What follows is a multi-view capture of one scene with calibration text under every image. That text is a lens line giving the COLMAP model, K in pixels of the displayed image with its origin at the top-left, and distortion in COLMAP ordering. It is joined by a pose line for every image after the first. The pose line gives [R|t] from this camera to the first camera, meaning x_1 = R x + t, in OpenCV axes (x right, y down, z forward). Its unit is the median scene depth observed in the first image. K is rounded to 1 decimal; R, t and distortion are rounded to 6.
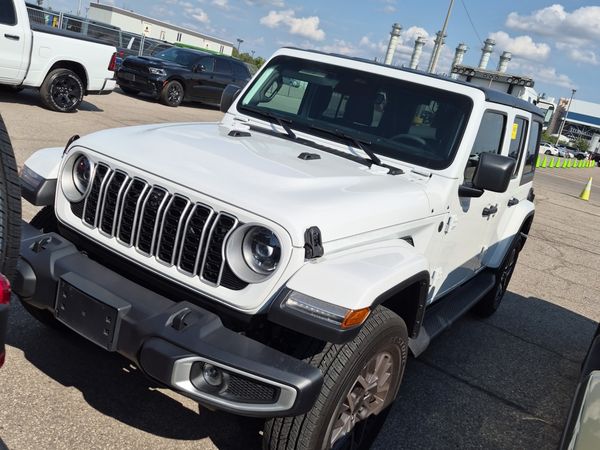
lens RADIAL K [[607.9, 0, 302.9], [0, 607.9, 222.6], [0, 0, 1]] dist [0.082502, 0.000000]
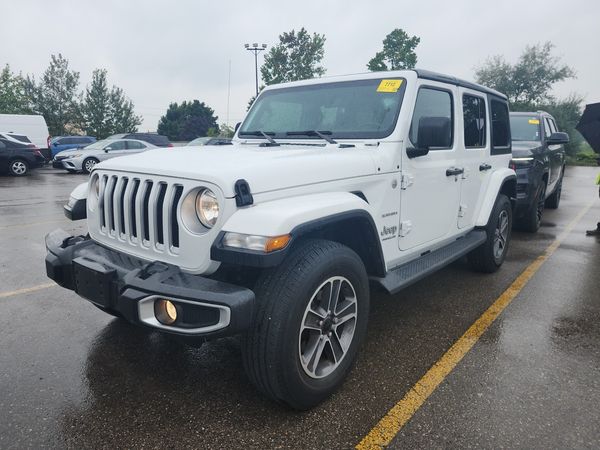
lens RADIAL K [[452.8, 0, 301.4], [0, 452.8, 228.3], [0, 0, 1]] dist [0.068205, -0.084323]
pose [[0.964962, -0.186176, -0.184899, 0.276572], [0.171352, 0.980783, -0.093293, 0.201274], [0.198715, 0.058342, 0.978319, 0.140249]]
